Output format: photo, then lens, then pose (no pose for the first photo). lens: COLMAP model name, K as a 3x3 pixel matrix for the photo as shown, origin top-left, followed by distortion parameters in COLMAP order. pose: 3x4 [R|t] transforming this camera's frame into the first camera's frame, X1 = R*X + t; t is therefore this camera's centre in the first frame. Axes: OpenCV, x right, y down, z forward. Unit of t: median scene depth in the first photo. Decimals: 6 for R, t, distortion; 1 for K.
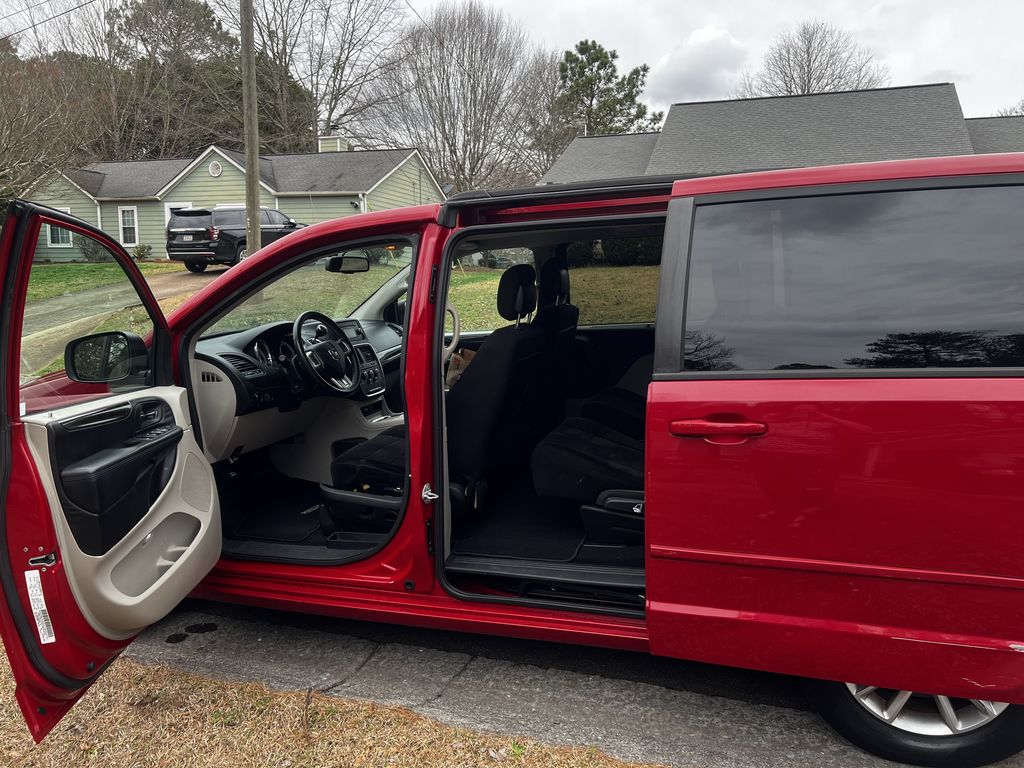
lens RADIAL K [[776.2, 0, 511.1], [0, 776.2, 379.2], [0, 0, 1]] dist [0.060785, -0.082047]
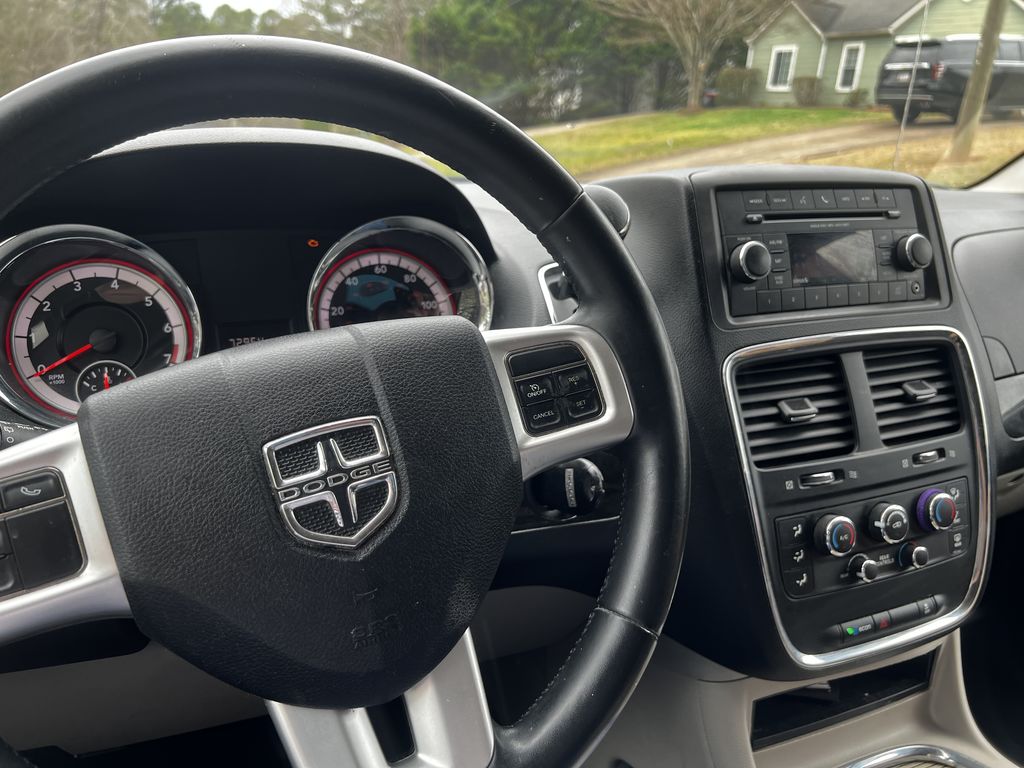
lens RADIAL K [[756.8, 0, 512.5], [0, 756.8, 385.2], [0, 0, 1]] dist [0.003442, -0.000241]
pose [[0.647170, 0.294652, -0.703102, -0.020371], [-0.155334, 0.953905, 0.256779, -0.010279], [0.746353, -0.056964, 0.663108, 0.133847]]
